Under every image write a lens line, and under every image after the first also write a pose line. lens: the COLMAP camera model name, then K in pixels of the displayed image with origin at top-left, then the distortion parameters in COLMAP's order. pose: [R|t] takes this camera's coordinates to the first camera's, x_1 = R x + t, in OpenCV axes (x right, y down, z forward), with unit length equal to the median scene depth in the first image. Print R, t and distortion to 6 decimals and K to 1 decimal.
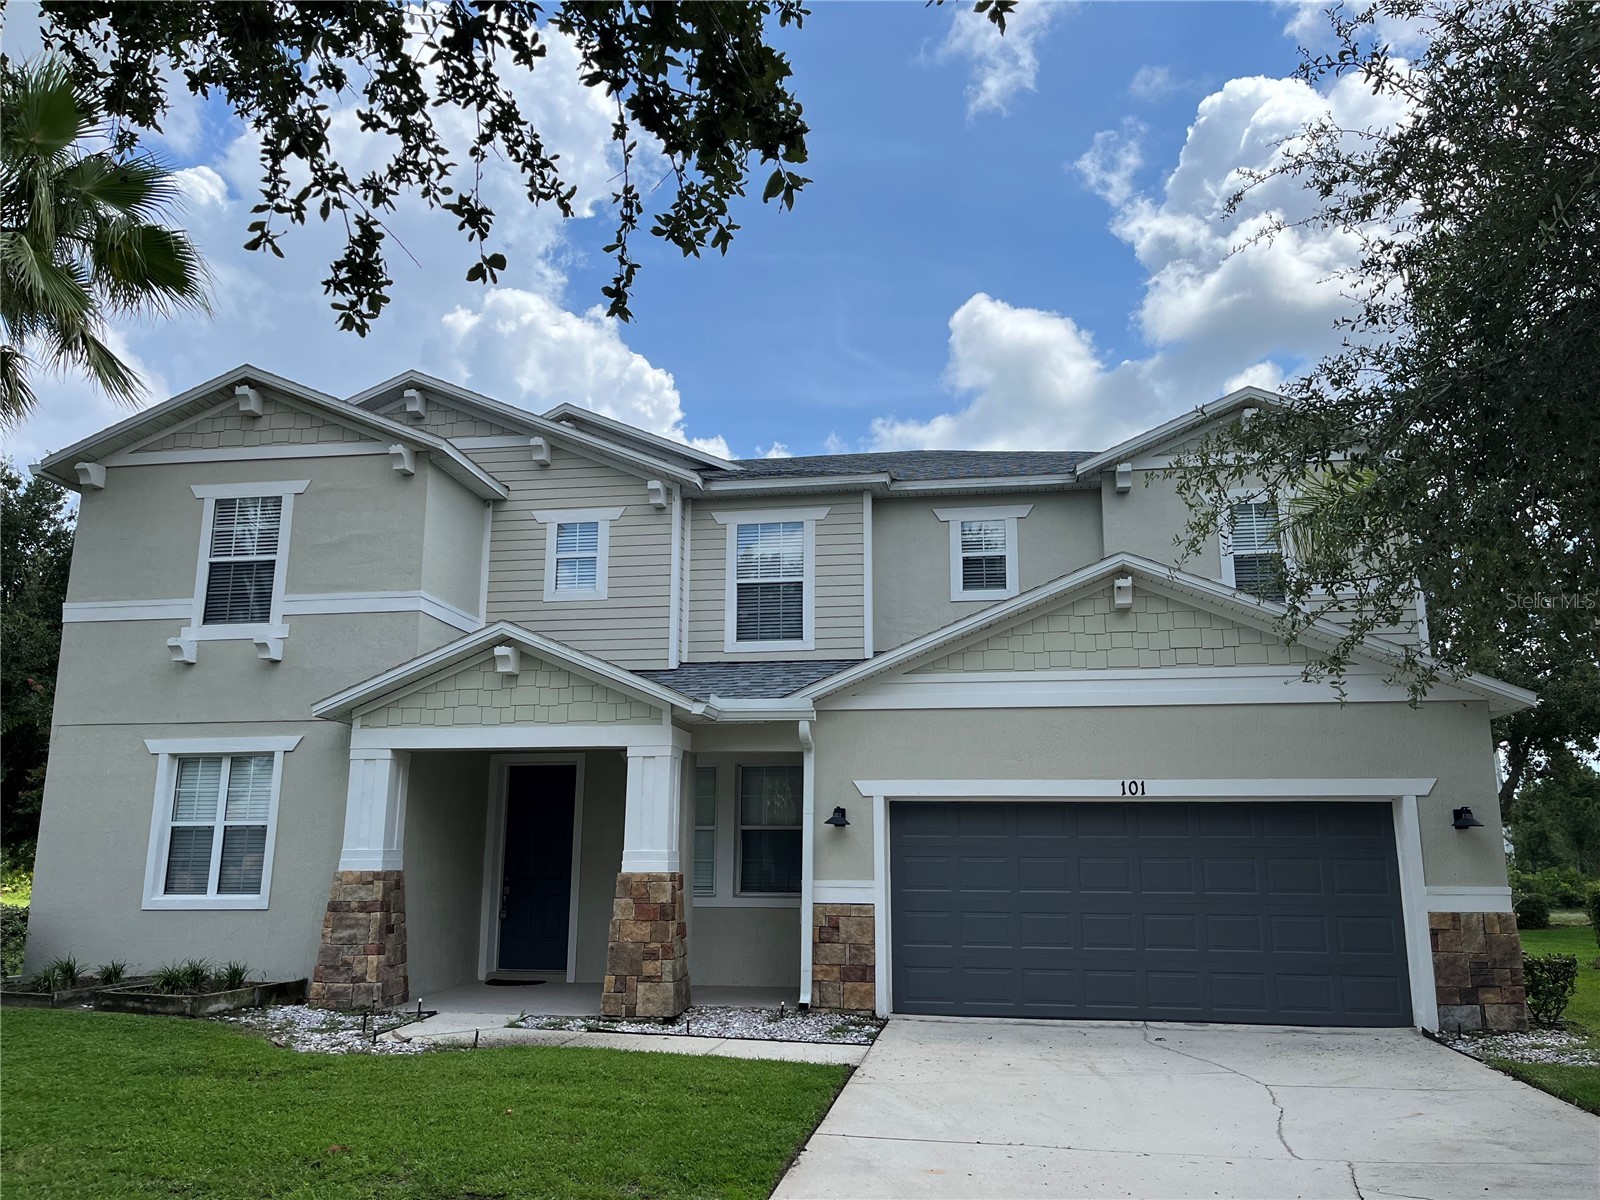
lens RADIAL K [[1205.3, 0, 800.0], [0, 1205.3, 600.0], [0, 0, 1]] dist [-0.004395, -0.002122]
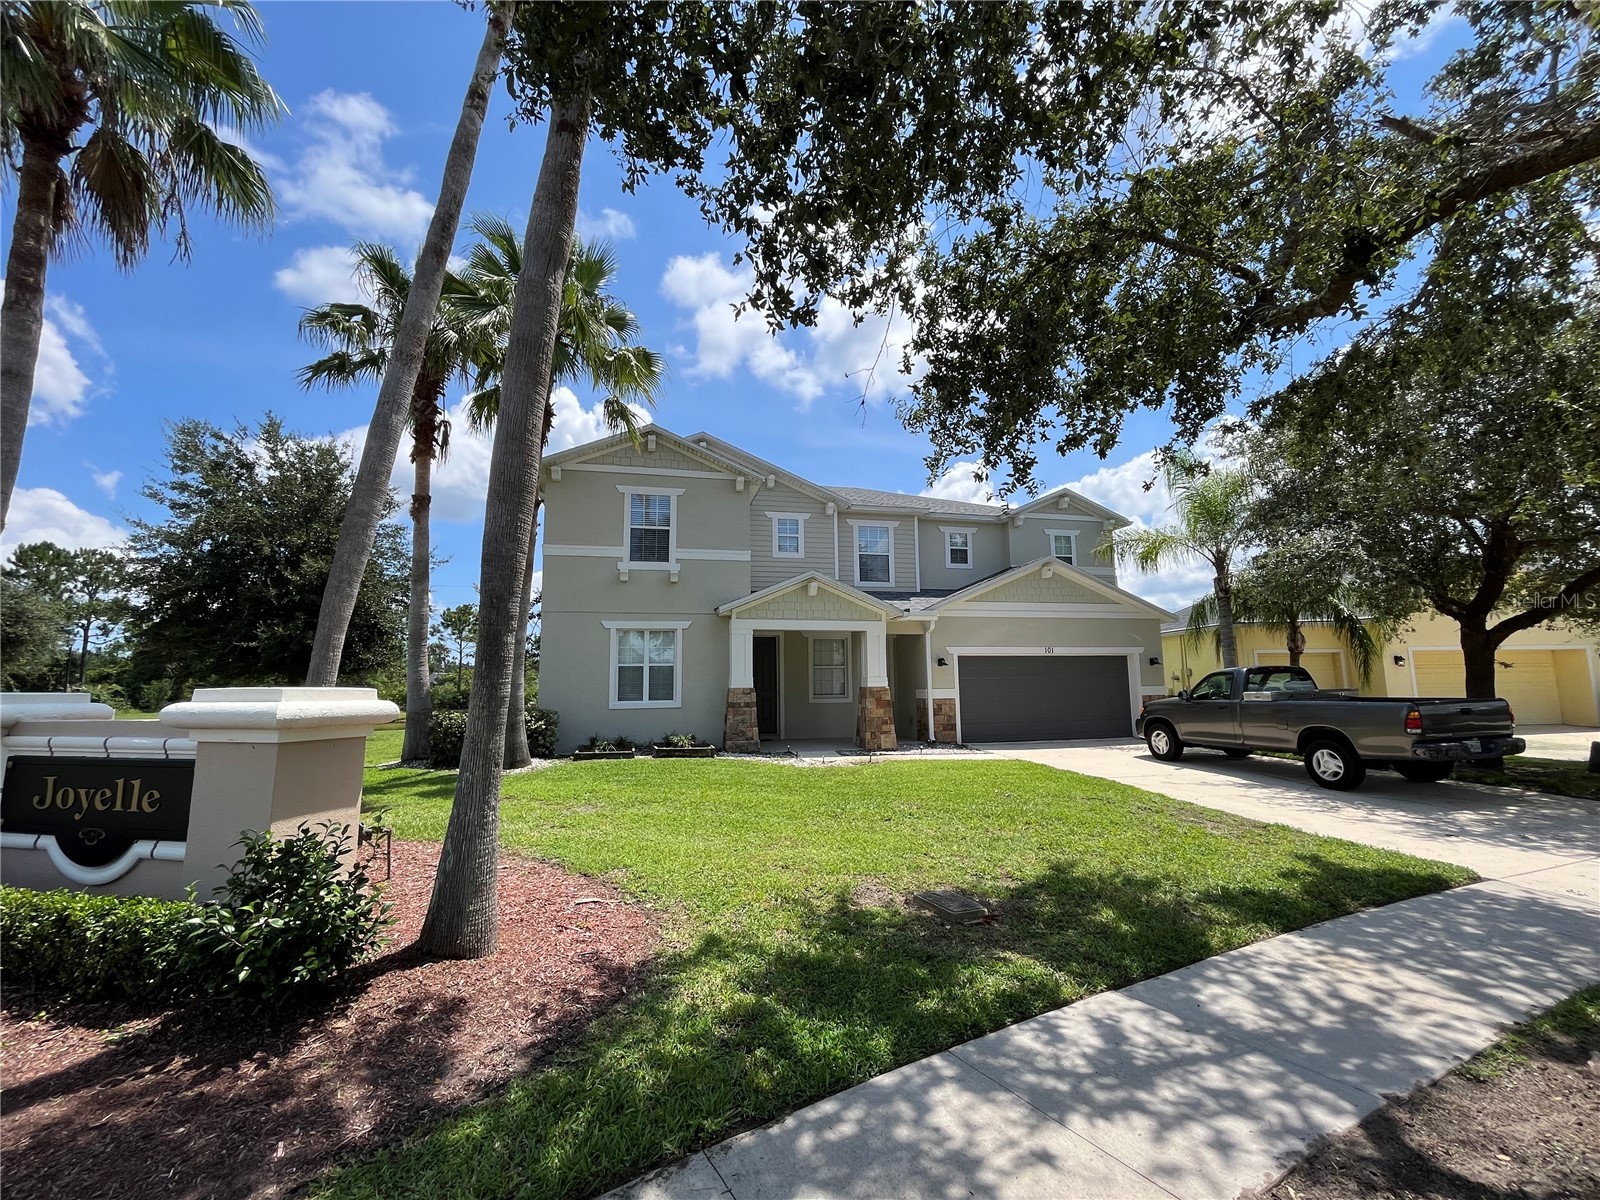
lens RADIAL K [[640.8, 0, 800.0], [0, 640.8, 600.2], [0, 0, 1]] dist [-0.000421, -0.000003]
pose [[0.932856, 0.035864, 0.358459, -0.614834], [-0.069275, 0.994320, 0.080800, -0.019046], [-0.353525, -0.100207, 0.930042, -0.039741]]
